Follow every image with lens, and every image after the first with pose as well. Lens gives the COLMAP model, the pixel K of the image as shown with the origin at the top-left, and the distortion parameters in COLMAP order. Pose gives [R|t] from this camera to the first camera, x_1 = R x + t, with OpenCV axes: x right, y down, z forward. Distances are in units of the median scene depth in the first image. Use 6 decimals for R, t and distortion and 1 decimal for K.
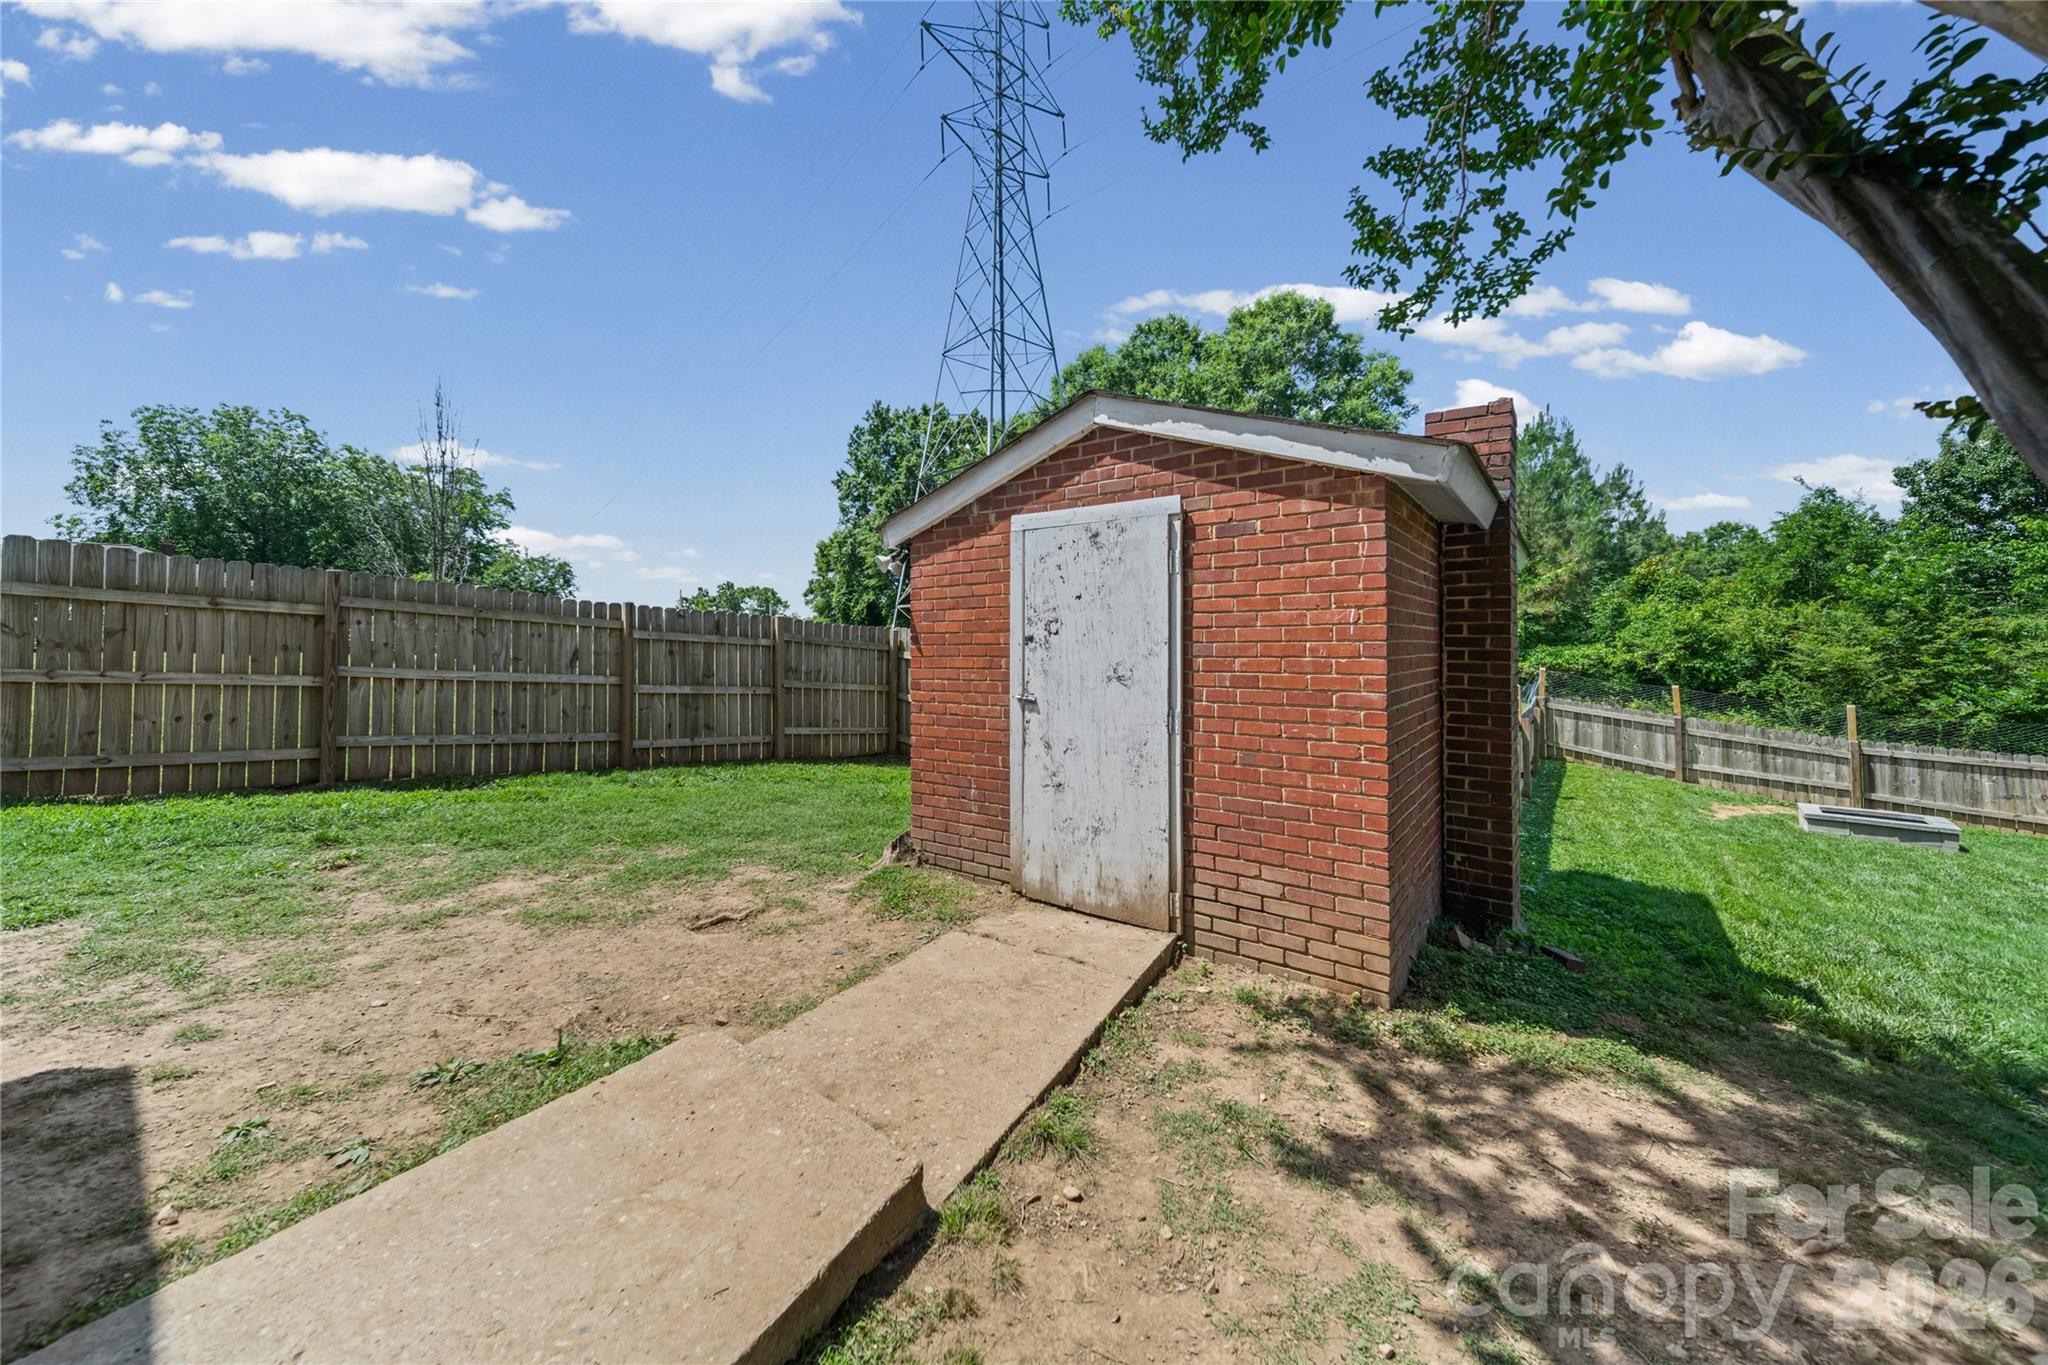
lens RADIAL K [[741.4, 0, 1015.8], [0, 741.4, 629.8], [0, 0, 1]] dist [0.000896, 0.000100]
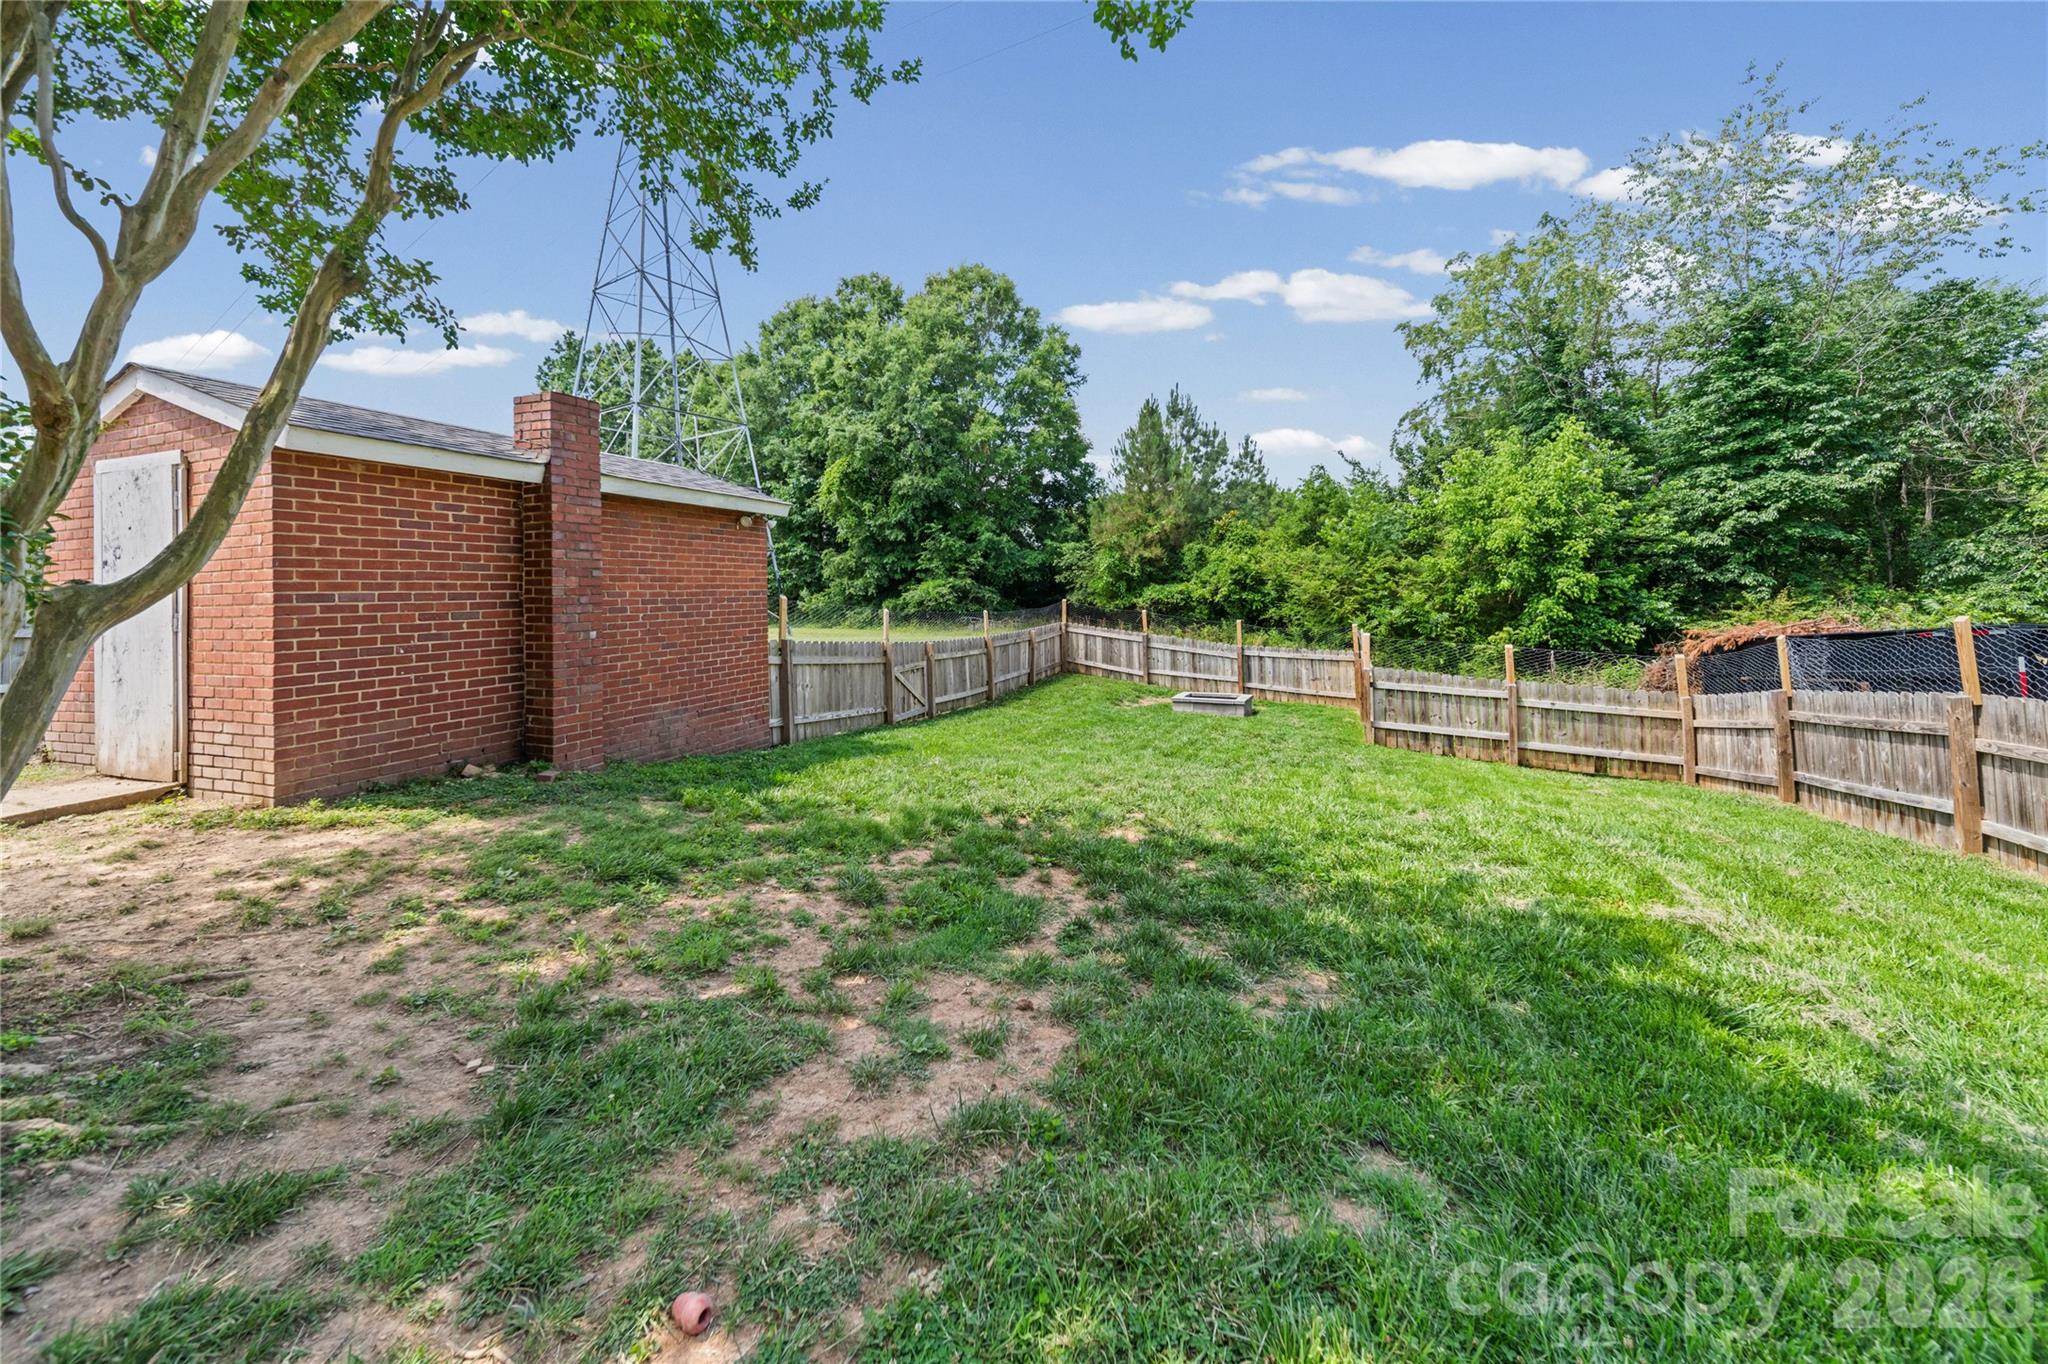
lens RADIAL K [[738.5, 0, 1012.5], [0, 738.5, 581.2], [0, 0, 1]] dist [0.007108, 0.000078]
pose [[0.955839, -0.015161, 0.293501, 0.226678], [0.014389, 0.999885, 0.004788, 0.012084], [-0.293539, -0.000353, 0.955947, -0.127151]]
